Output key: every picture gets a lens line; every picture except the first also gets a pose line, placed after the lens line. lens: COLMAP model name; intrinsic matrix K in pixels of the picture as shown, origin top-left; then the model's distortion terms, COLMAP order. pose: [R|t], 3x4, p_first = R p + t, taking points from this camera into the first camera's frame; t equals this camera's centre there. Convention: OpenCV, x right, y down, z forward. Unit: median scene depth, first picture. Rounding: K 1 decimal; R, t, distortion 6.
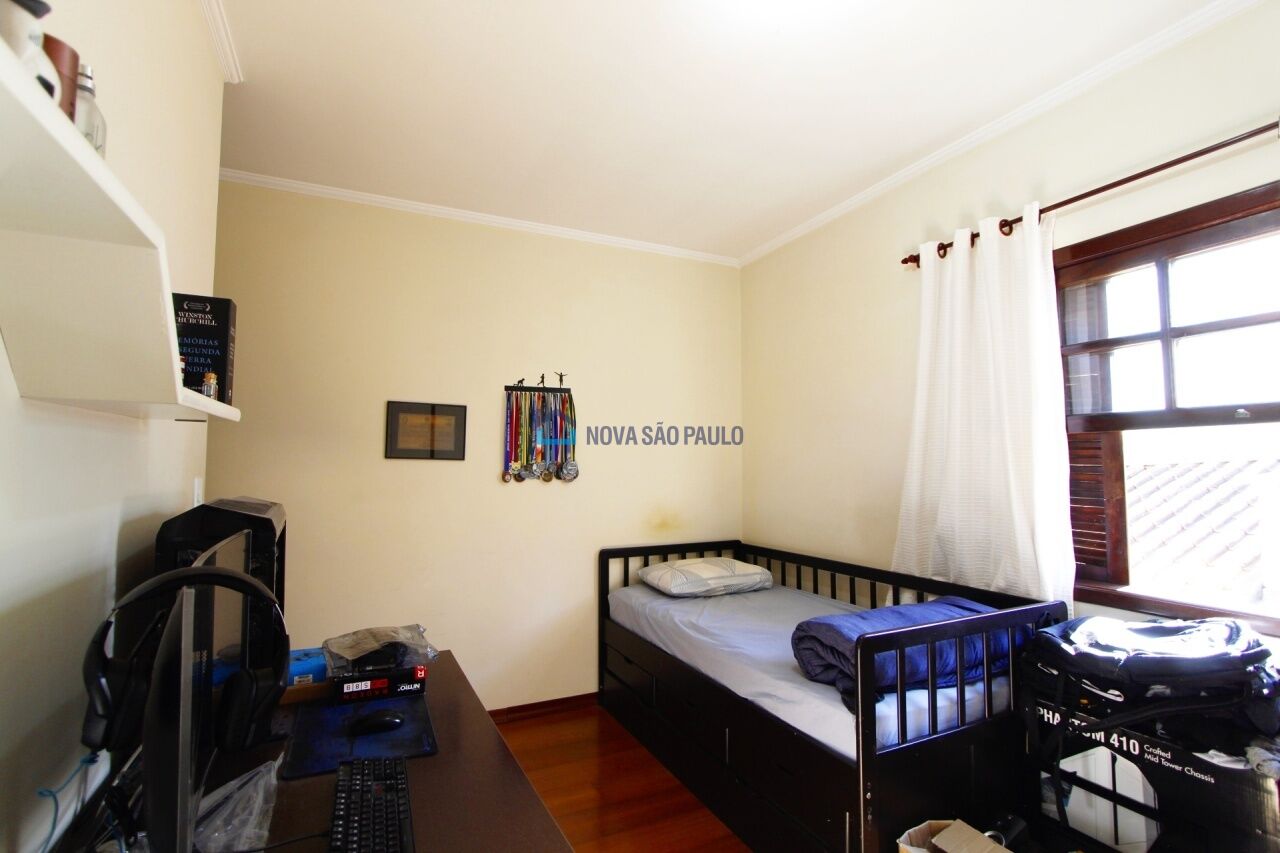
lens RADIAL K [[597.3, 0, 640.0], [0, 597.3, 426.5], [0, 0, 1]] dist [-0.001725, -0.000818]
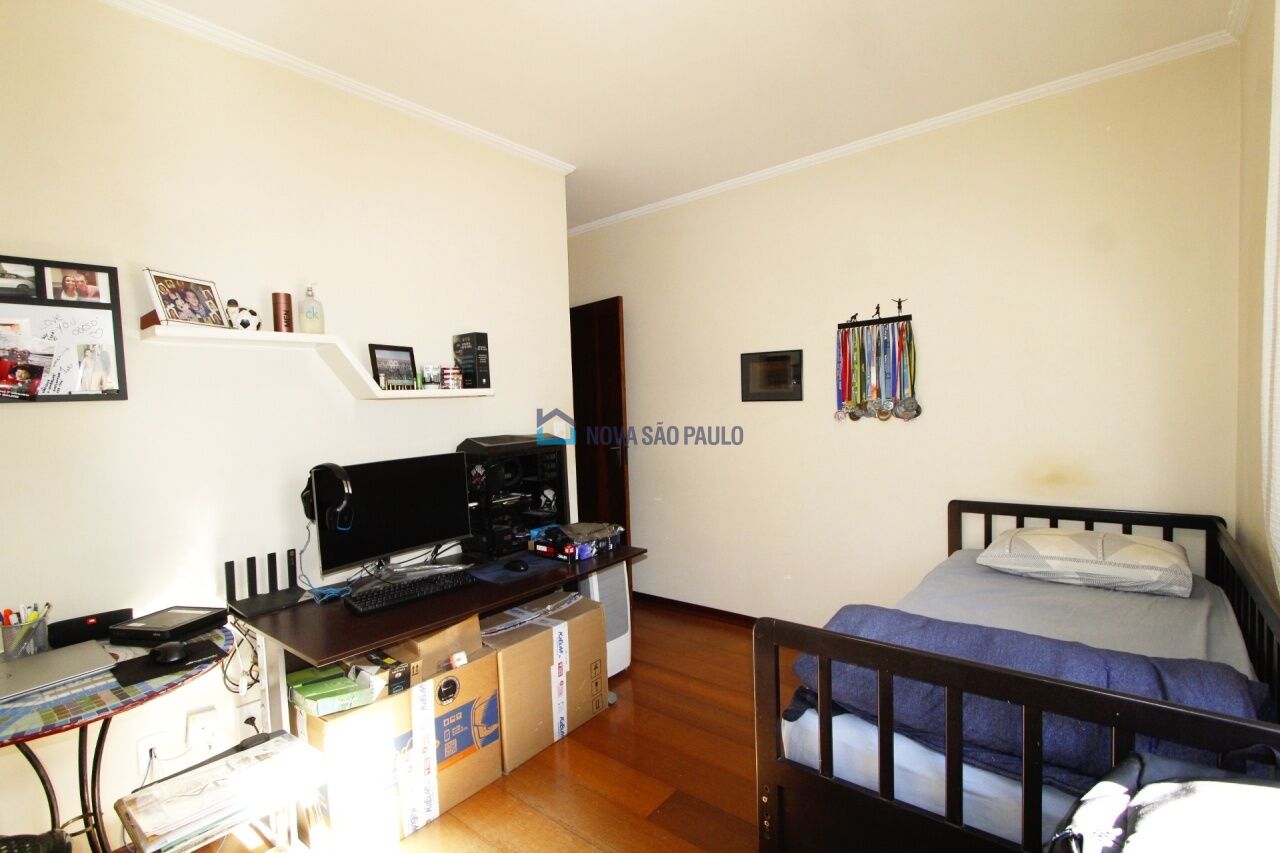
lens RADIAL K [[597.3, 0, 640.0], [0, 597.3, 426.5], [0, 0, 1]] dist [-0.001725, -0.000818]
pose [[0.429053, 0.016216, -0.903134, 0.530011], [0.092906, 0.993744, 0.061979, 0.008711], [0.898489, -0.110499, 0.424862, 0.264570]]
